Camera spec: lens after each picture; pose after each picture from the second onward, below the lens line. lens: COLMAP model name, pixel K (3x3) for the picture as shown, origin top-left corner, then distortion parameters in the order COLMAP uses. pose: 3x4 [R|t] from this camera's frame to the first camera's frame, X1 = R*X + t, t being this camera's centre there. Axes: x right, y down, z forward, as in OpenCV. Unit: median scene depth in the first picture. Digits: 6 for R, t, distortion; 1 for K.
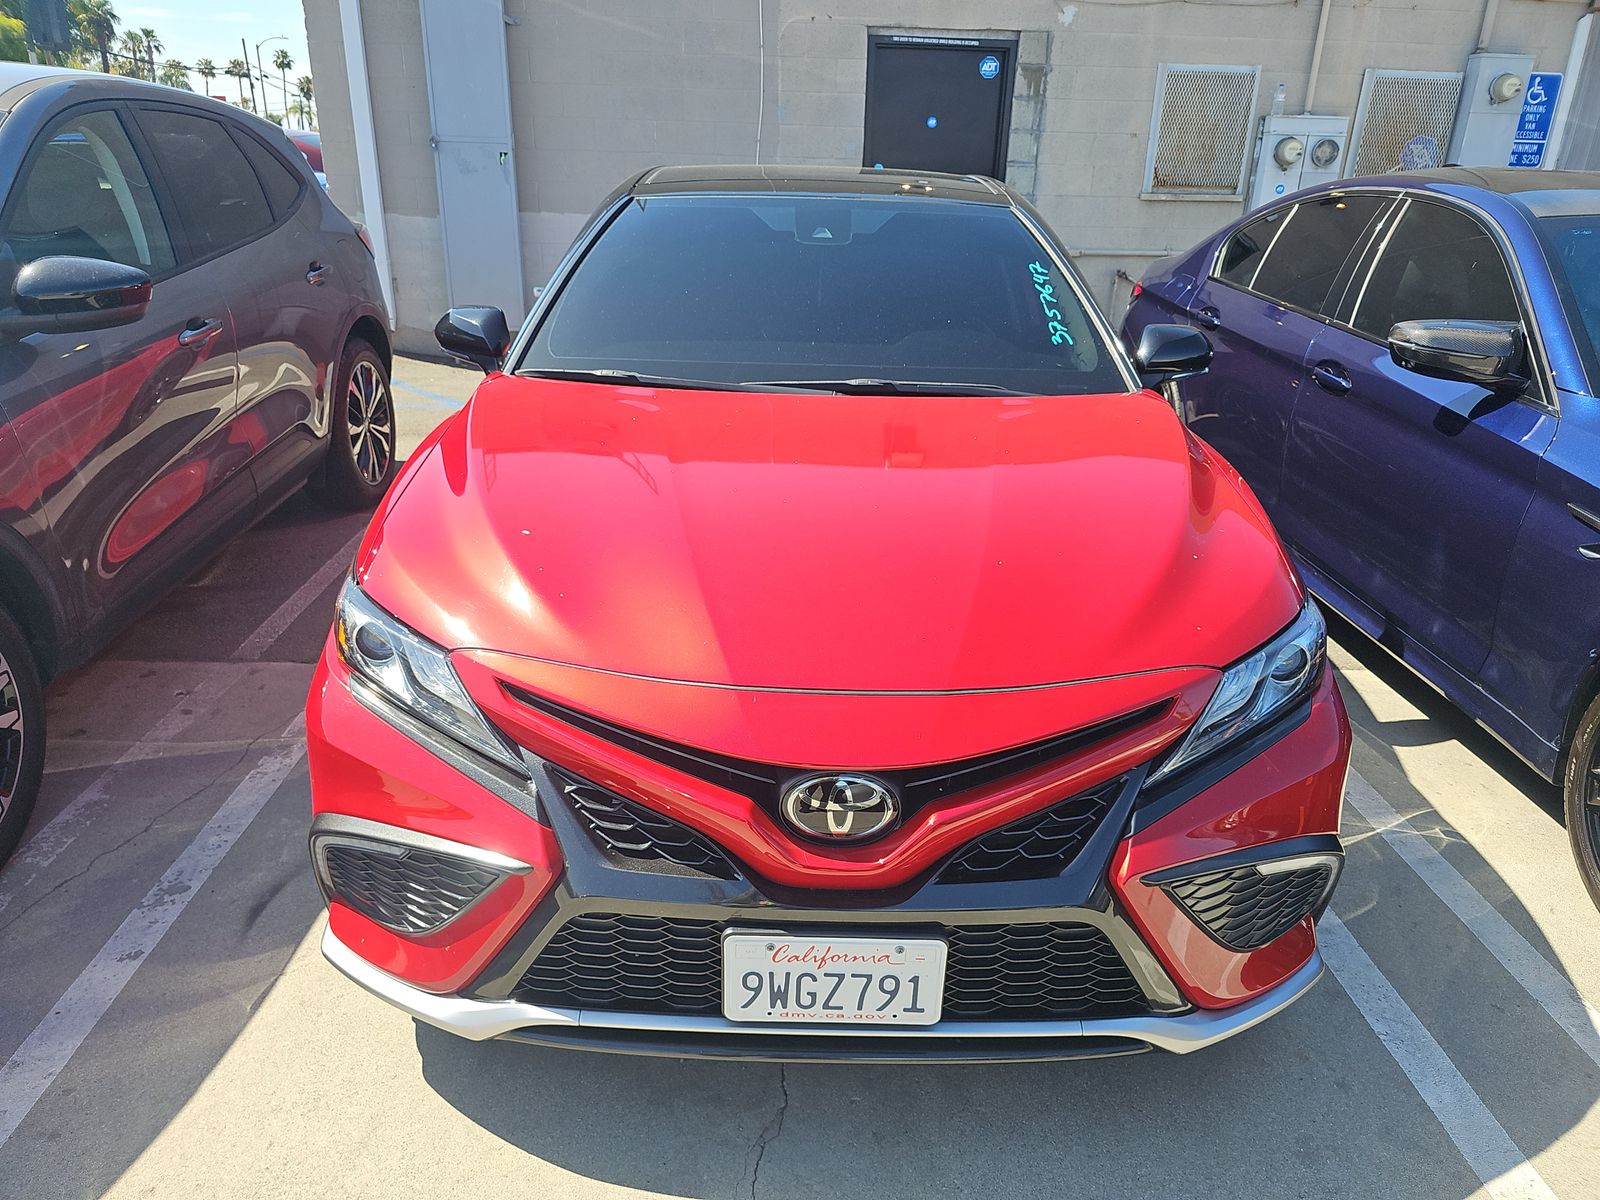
lens RADIAL K [[1081.7, 0, 817.7], [0, 1081.7, 595.7], [0, 0, 1]] dist [0.025914, -0.036741]
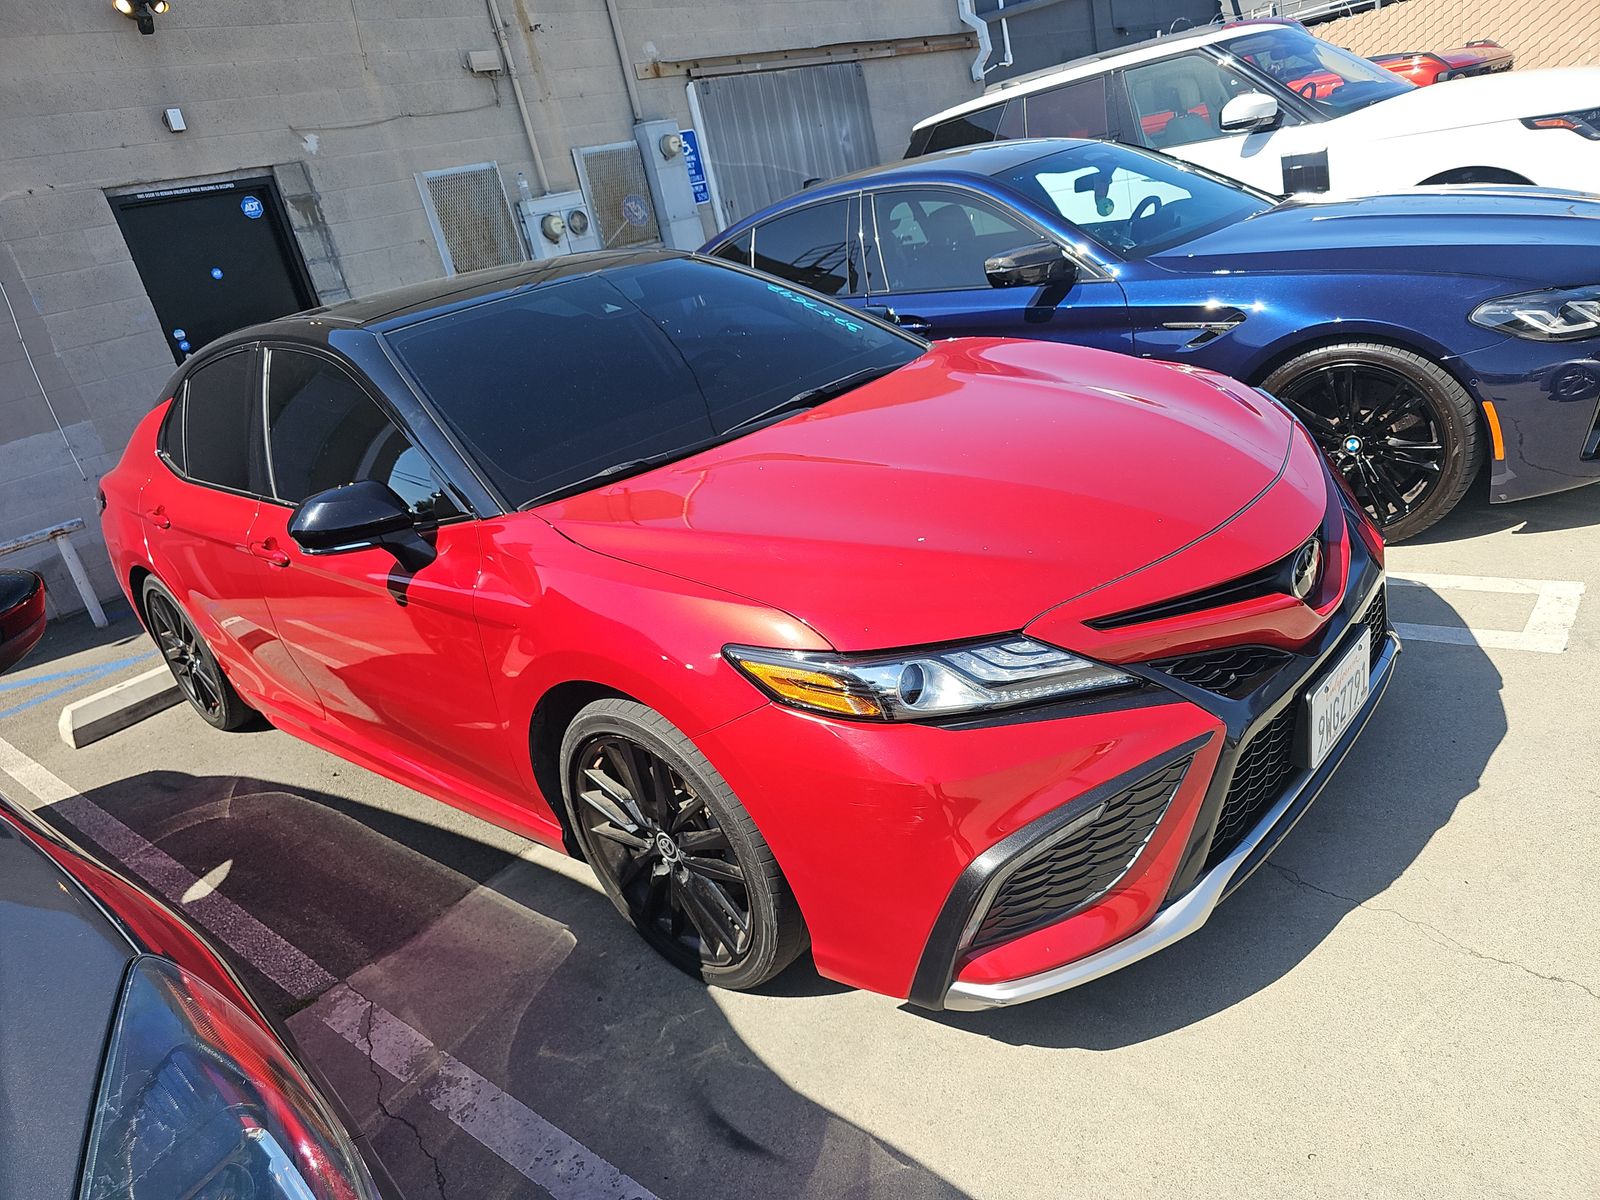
lens RADIAL K [[1081.7, 0, 817.7], [0, 1081.7, 595.7], [0, 0, 1]] dist [0.025914, -0.036741]
pose [[0.646490, -0.411737, 0.642279, -0.272306], [0.474115, 0.876390, 0.084591, -0.038543], [-0.597717, 0.249827, 0.761788, 0.073712]]
